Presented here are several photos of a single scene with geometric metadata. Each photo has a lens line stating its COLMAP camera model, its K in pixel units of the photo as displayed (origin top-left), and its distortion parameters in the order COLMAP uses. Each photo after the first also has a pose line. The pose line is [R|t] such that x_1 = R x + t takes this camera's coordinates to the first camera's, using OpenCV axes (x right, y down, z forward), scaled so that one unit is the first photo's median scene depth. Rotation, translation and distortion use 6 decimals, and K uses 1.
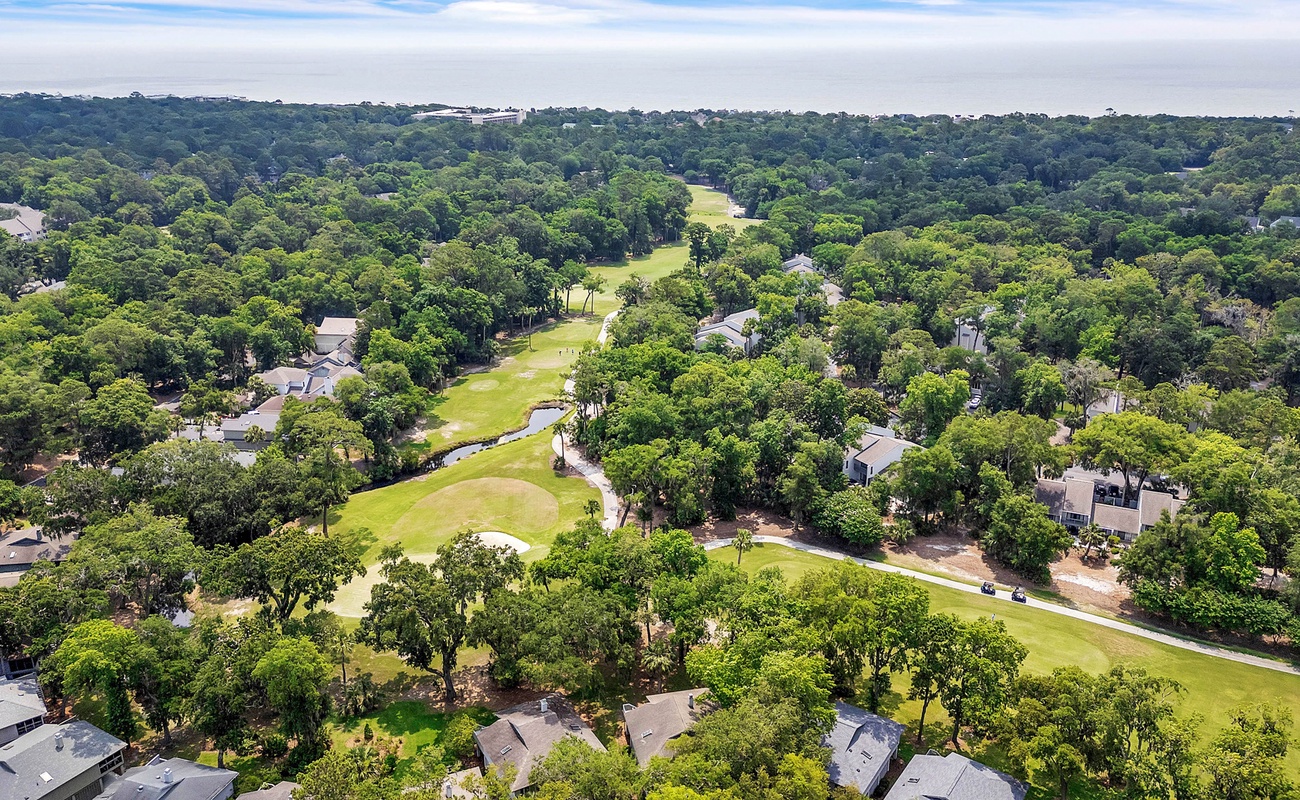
lens RADIAL K [[1009.4, 0, 650.0], [0, 1009.4, 400.0], [0, 0, 1]] dist [0.075414, -0.066316]
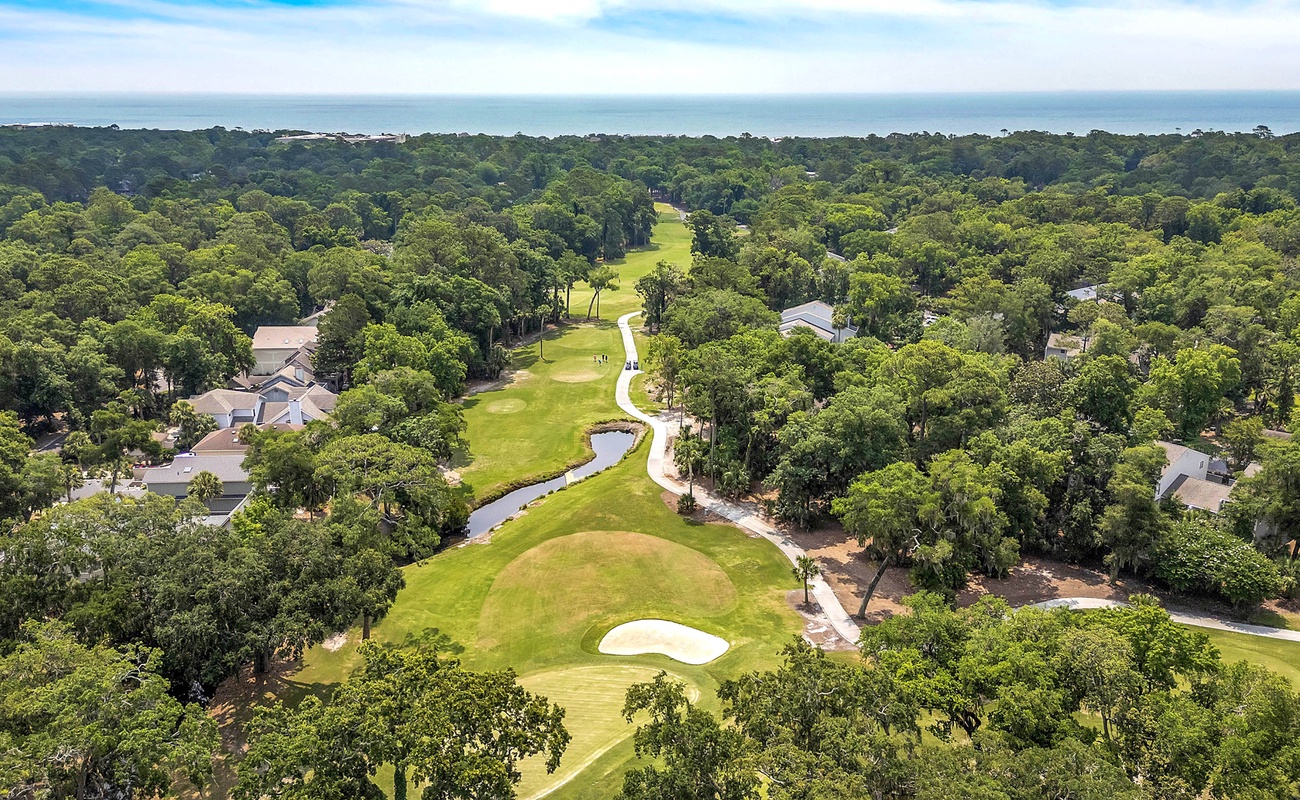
lens RADIAL K [[1009.4, 0, 650.0], [0, 1009.4, 400.0], [0, 0, 1]] dist [0.075414, -0.066316]
pose [[0.989042, -0.042312, 0.141444, -0.170037], [0.048772, 0.997904, -0.042521, 0.017386], [-0.139349, 0.048954, 0.989033, 0.282565]]
